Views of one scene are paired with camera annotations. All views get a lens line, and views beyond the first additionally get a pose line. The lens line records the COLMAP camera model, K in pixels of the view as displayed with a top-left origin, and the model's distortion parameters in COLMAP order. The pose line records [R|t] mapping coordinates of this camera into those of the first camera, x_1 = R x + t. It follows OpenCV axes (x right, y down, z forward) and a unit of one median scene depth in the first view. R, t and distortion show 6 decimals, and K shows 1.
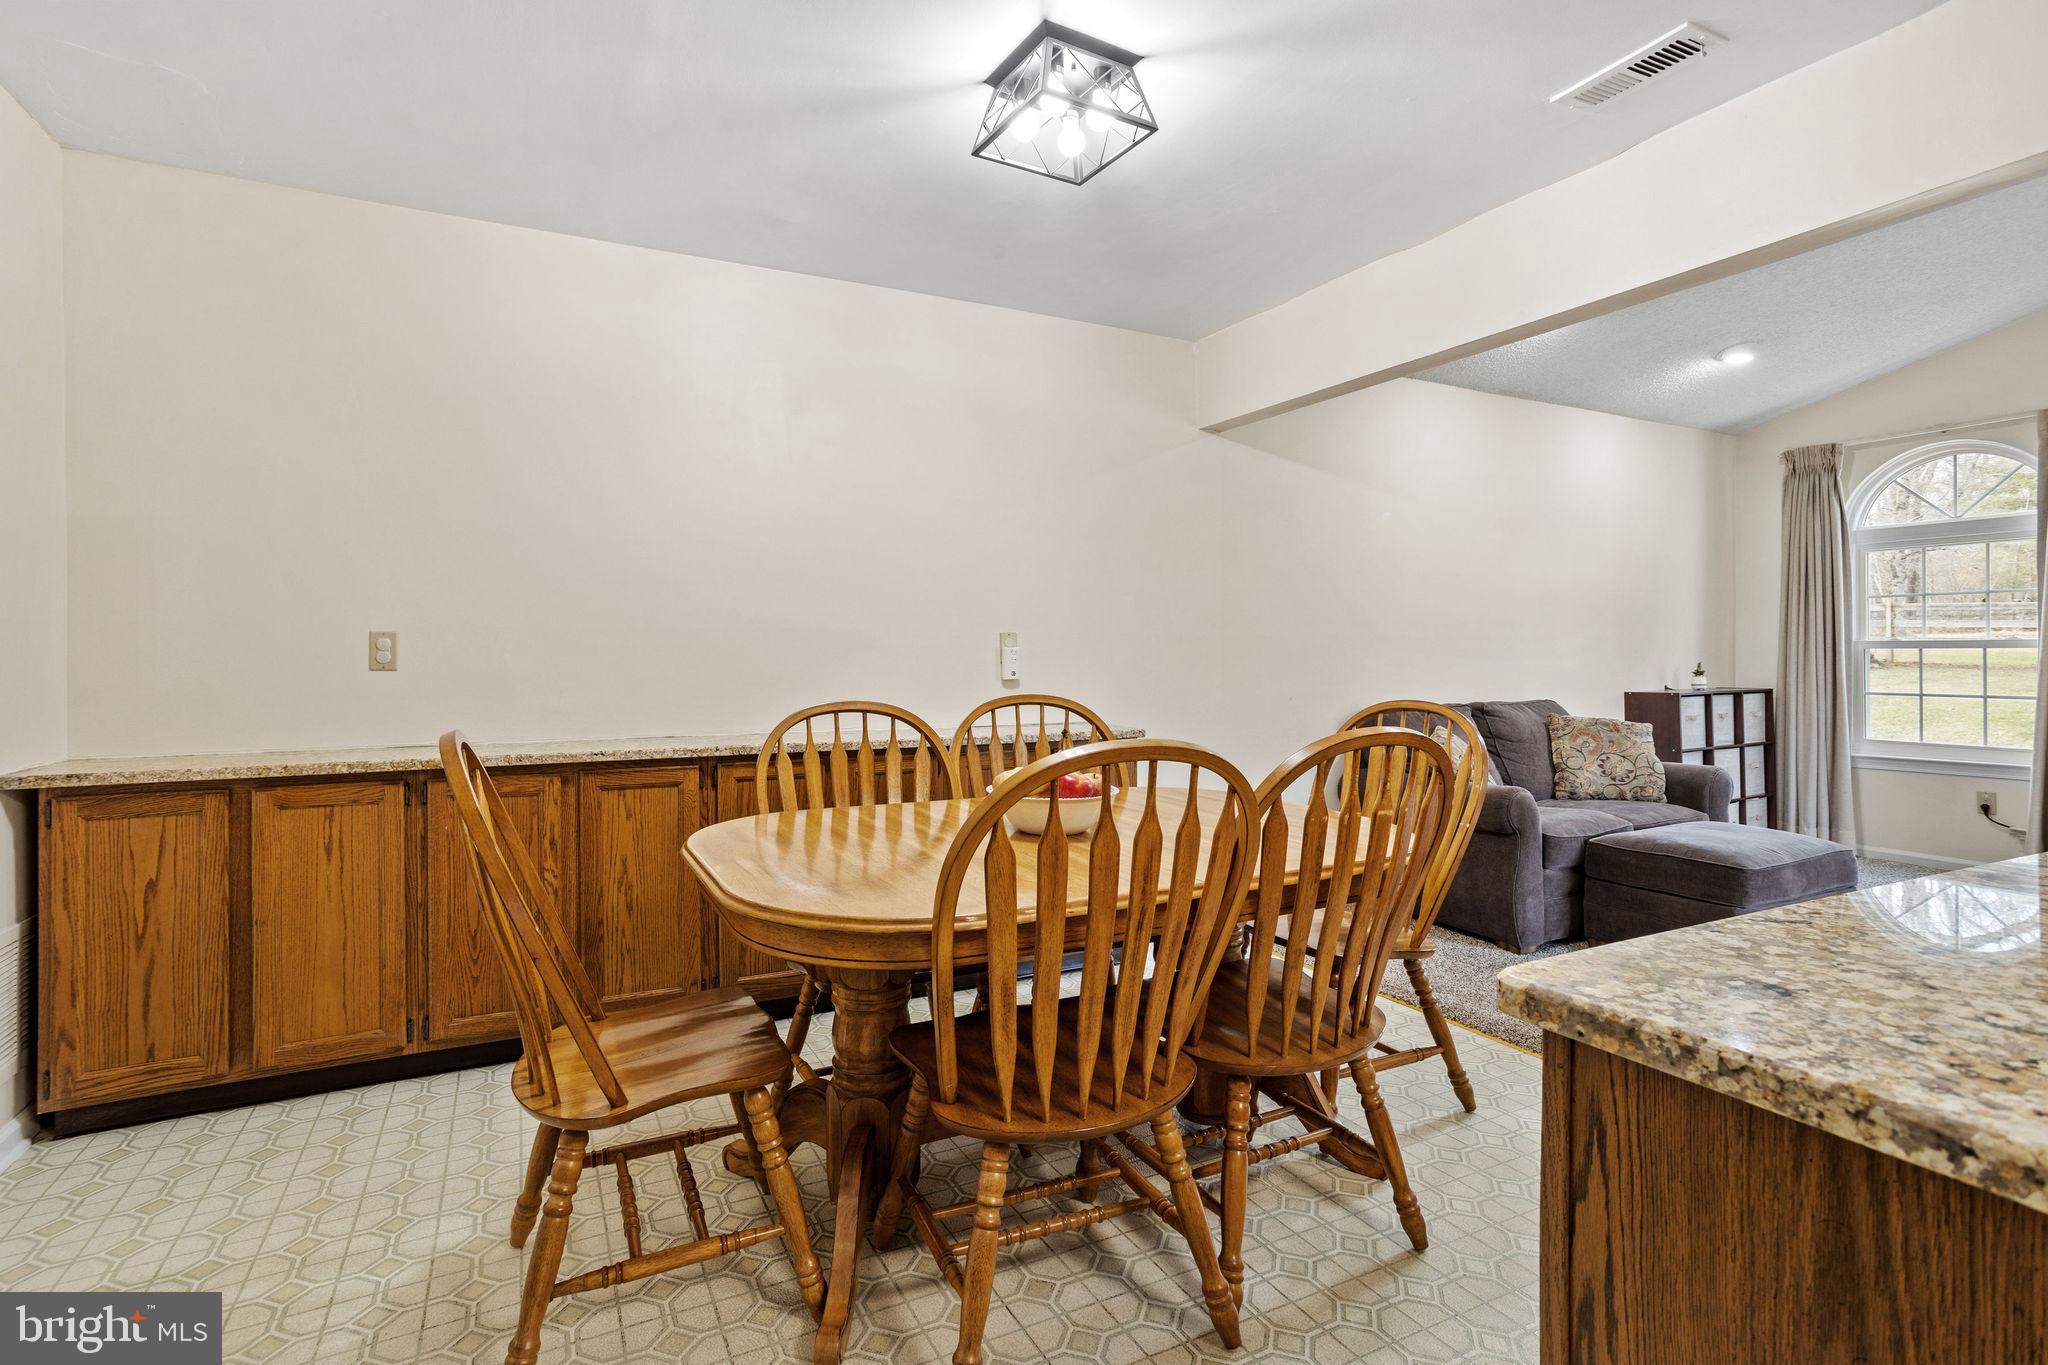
lens RADIAL K [[987.2, 0, 1026.8], [0, 987.2, 648.6], [0, 0, 1]] dist [-0.020087, 0.010052]
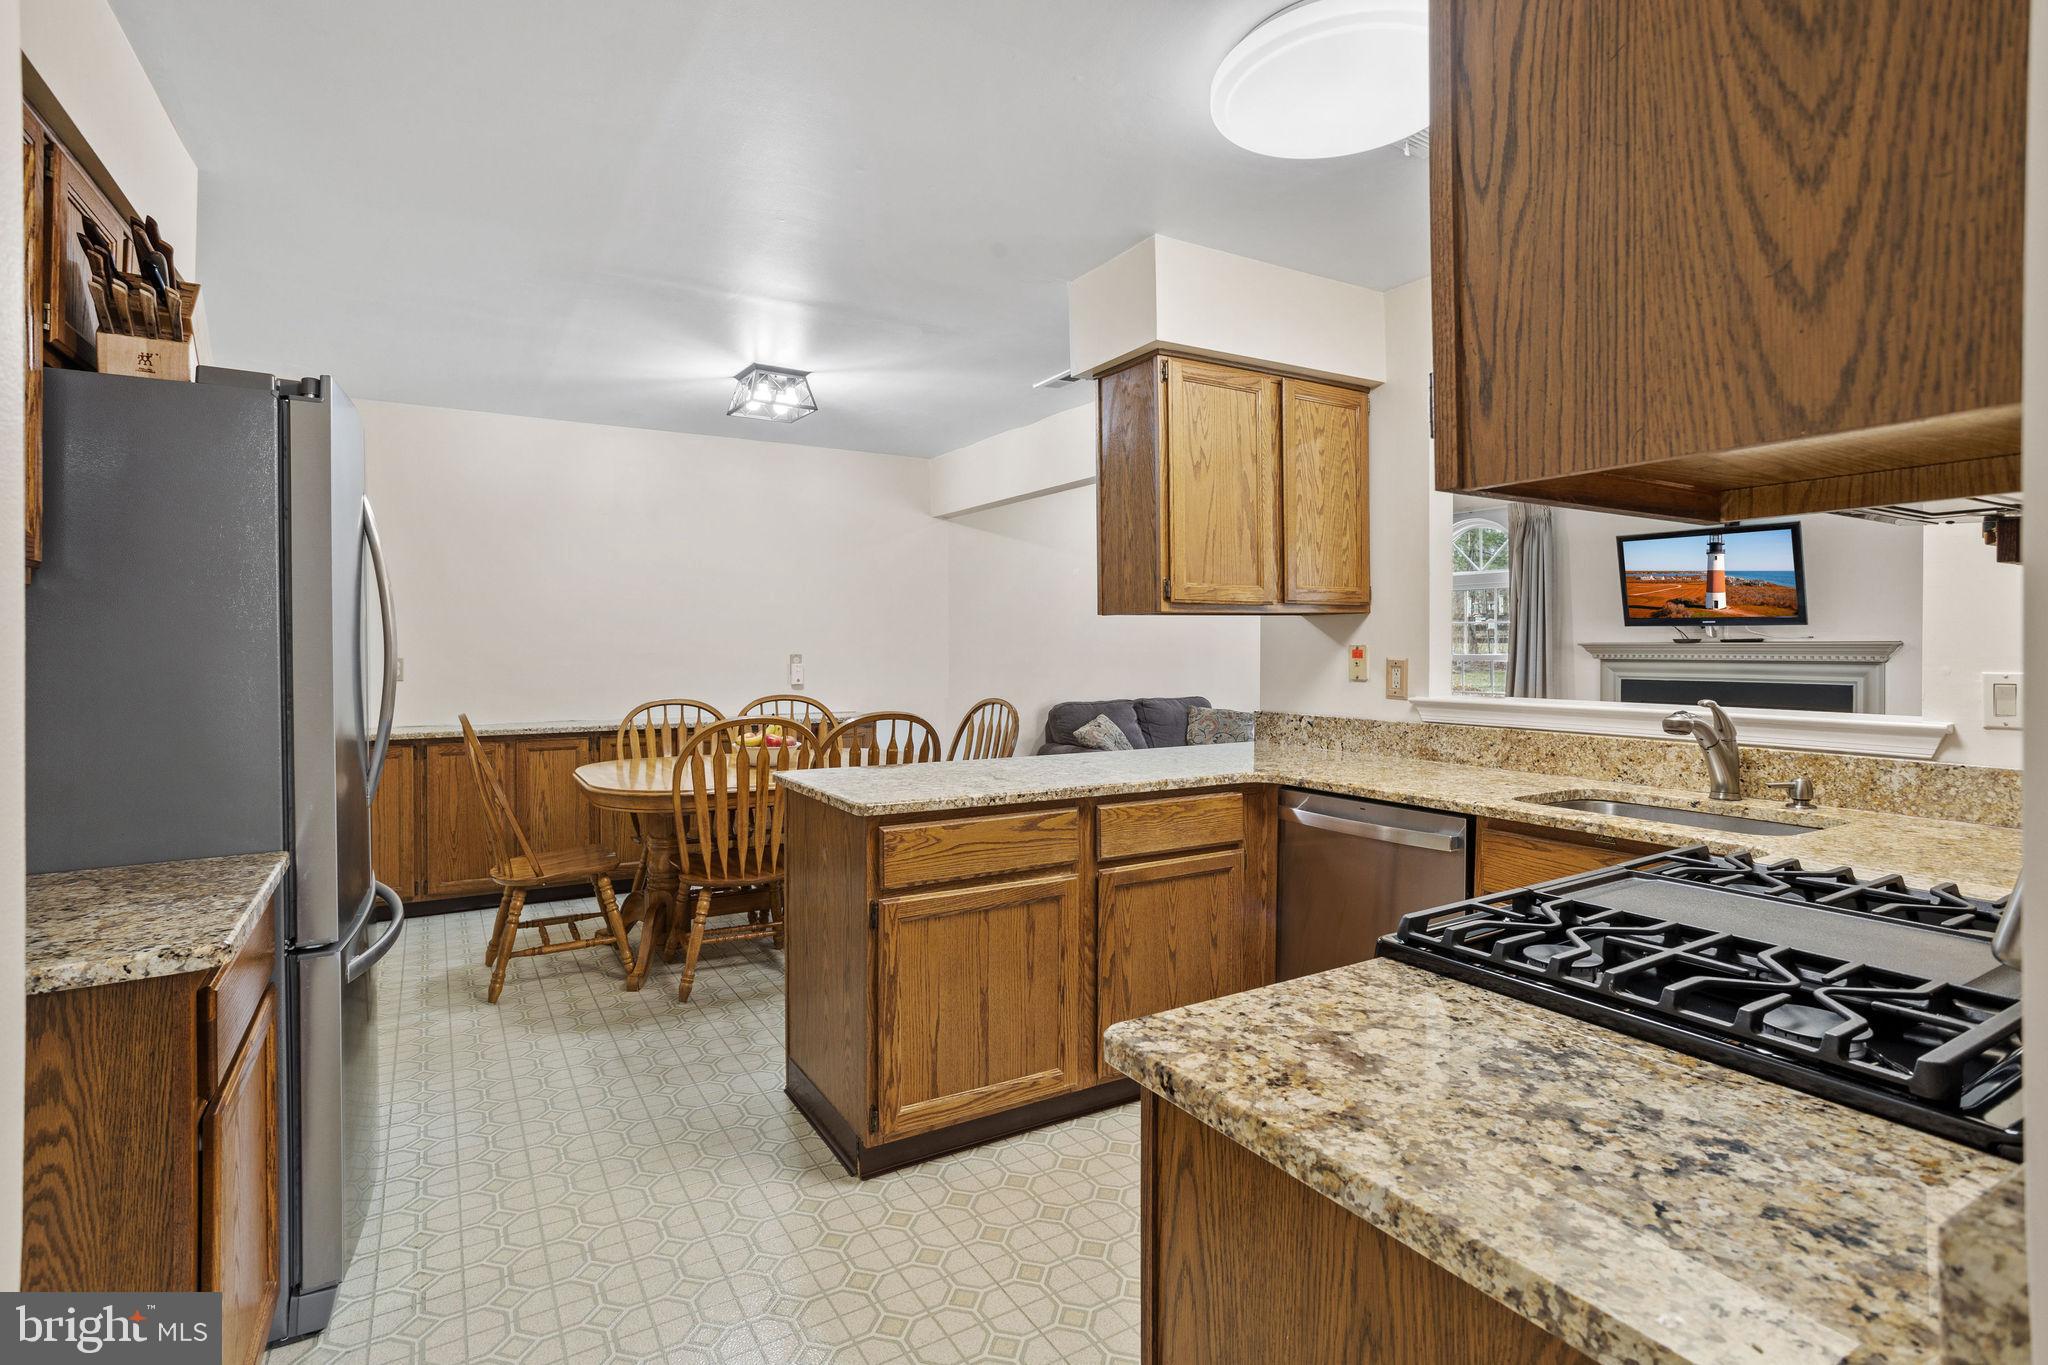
lens RADIAL K [[987.2, 0, 1026.4], [0, 987.2, 649.0], [0, 0, 1]] dist [-0.020087, 0.010052]
pose [[0.997711, 0.000334, 0.067627, 0.237749], [-0.000823, 0.999974, 0.007209, -0.036011], [-0.067622, -0.007248, 0.997685, -0.574271]]
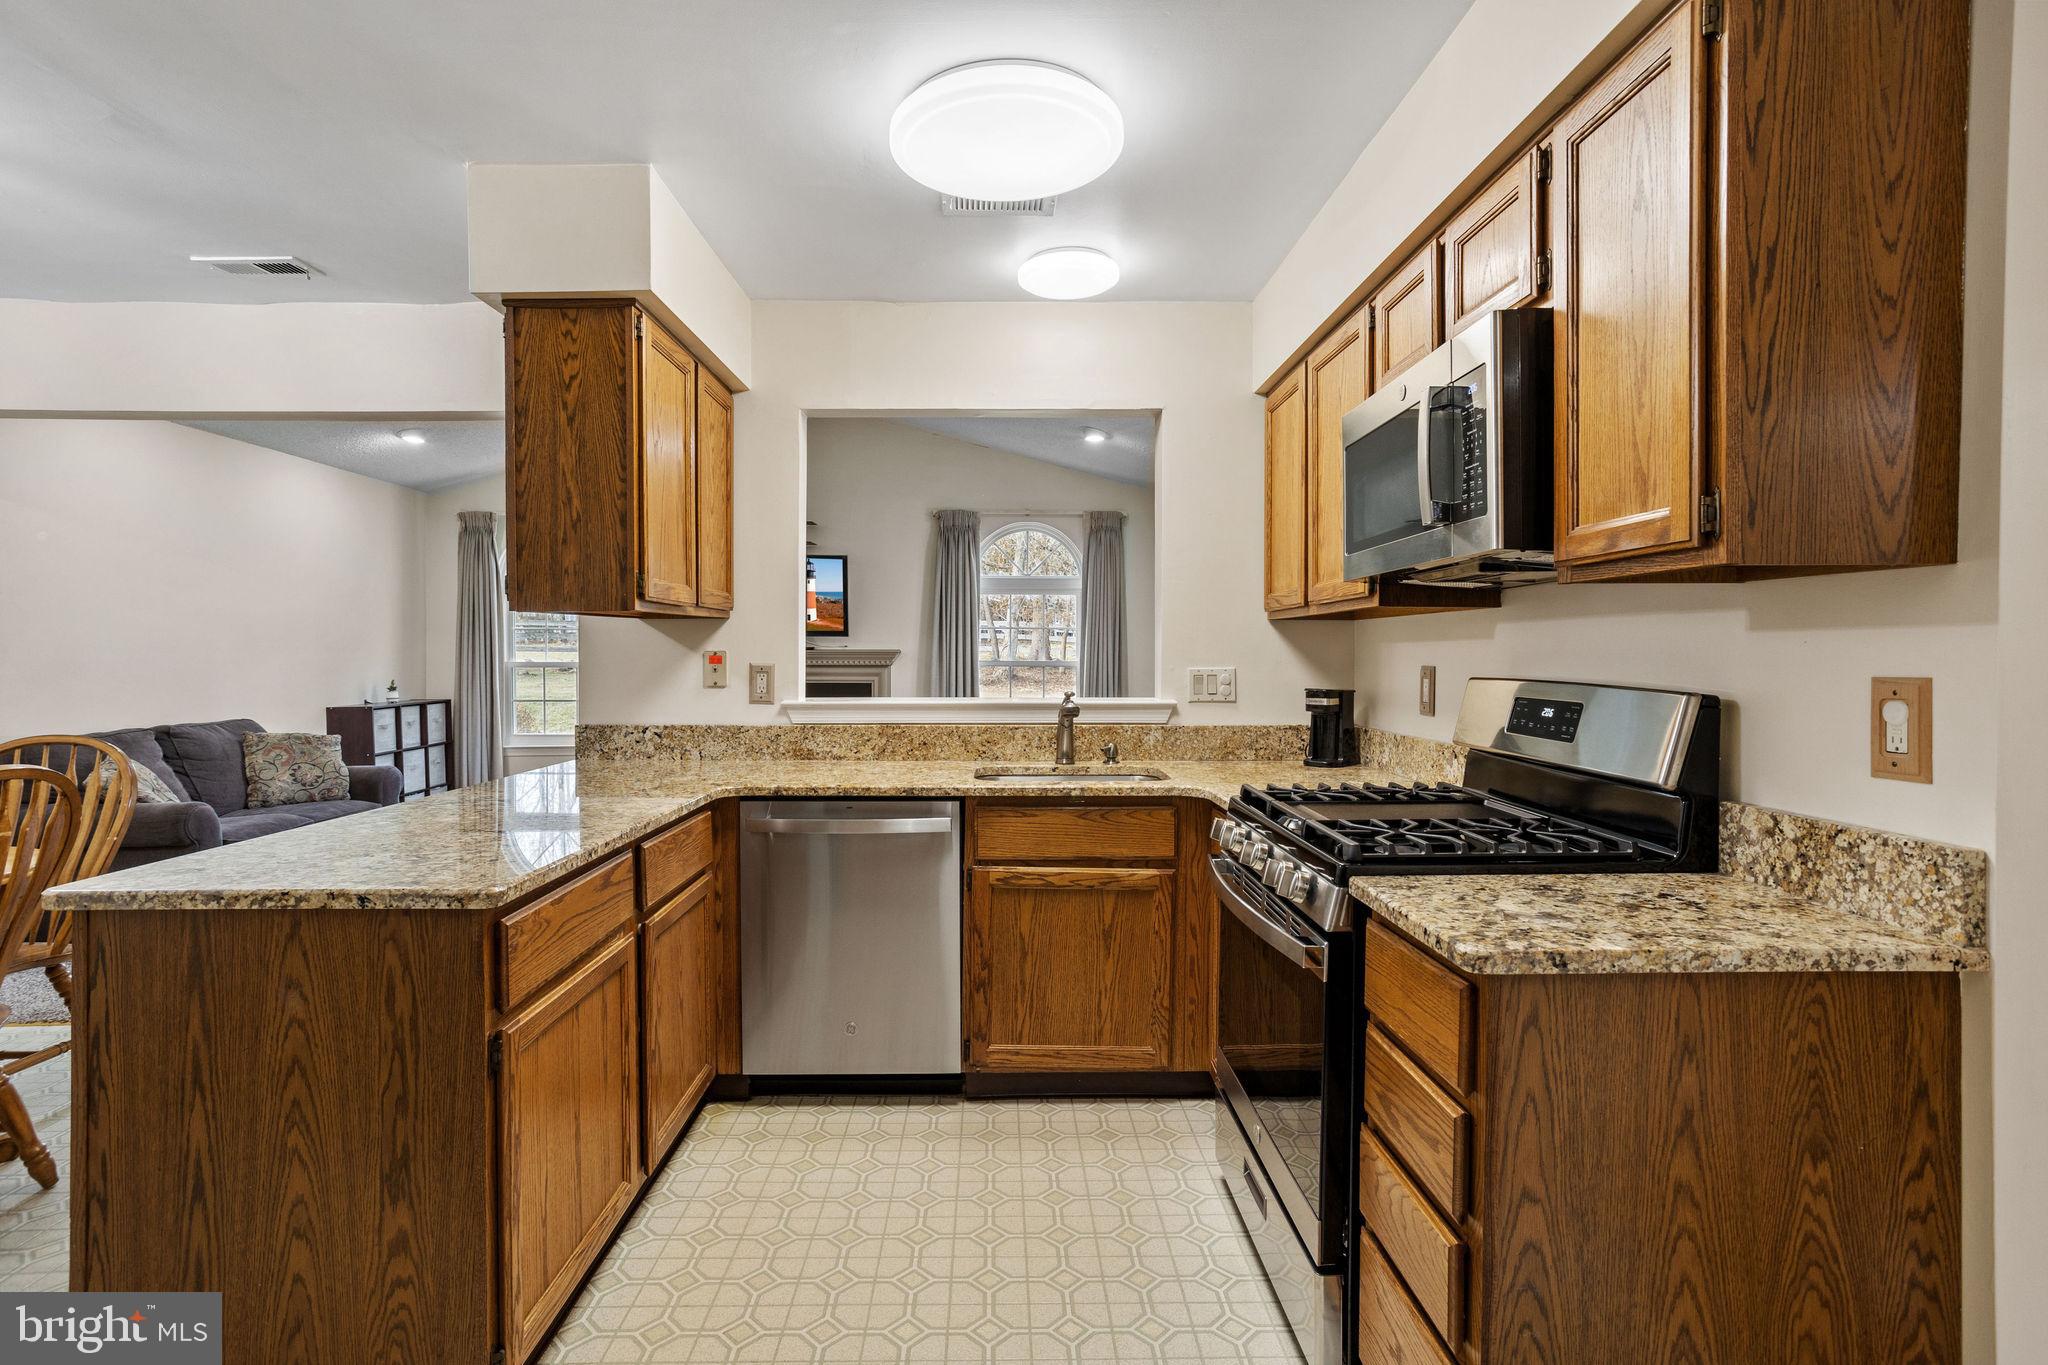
lens RADIAL K [[987.2, 0, 1016.2], [0, 987.2, 668.7], [0, 0, 1]] dist [-0.020087, 0.010052]
pose [[0.440200, -0.009738, 0.897847, -0.083577], [-0.006156, 0.999885, 0.013863, -0.031318], [-0.897879, -0.011630, 0.440089, -0.323598]]
